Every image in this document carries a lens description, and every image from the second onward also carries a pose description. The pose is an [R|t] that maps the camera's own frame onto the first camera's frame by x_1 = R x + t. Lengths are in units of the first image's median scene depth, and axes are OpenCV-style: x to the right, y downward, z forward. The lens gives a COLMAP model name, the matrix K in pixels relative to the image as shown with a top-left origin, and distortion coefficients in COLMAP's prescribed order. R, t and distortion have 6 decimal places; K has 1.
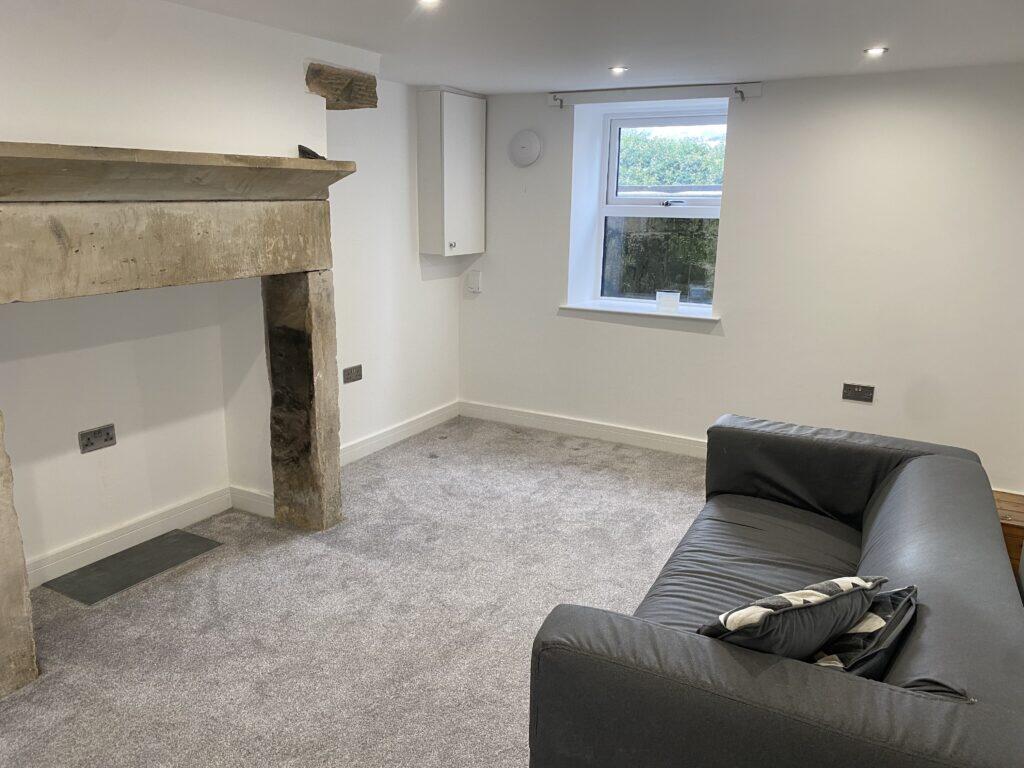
lens RADIAL K [[771.8, 0, 513.9], [0, 771.8, 380.2], [0, 0, 1]] dist [0.039504, -0.030065]
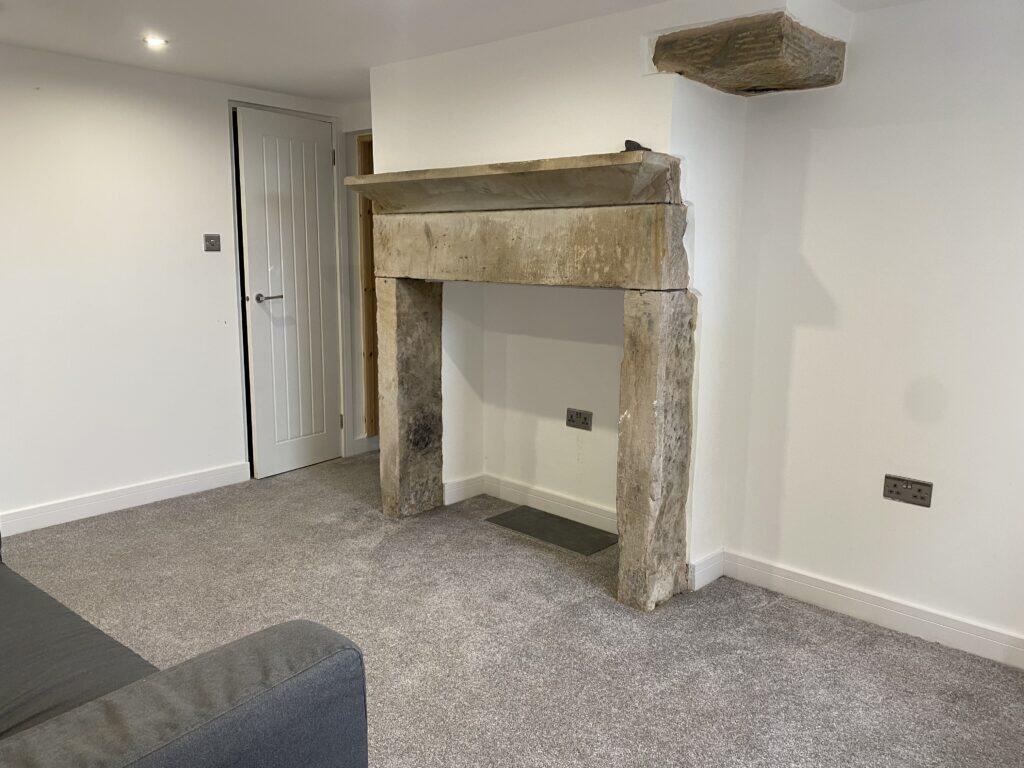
lens RADIAL K [[771.8, 0, 512.5], [0, 771.8, 393.0], [0, 0, 1]] dist [0.039504, -0.030065]
pose [[-0.213489, 0.161100, -0.963571, 0.656806], [-0.247960, 0.945077, 0.212946, -0.201446], [0.944954, 0.284389, -0.161817, 1.161716]]
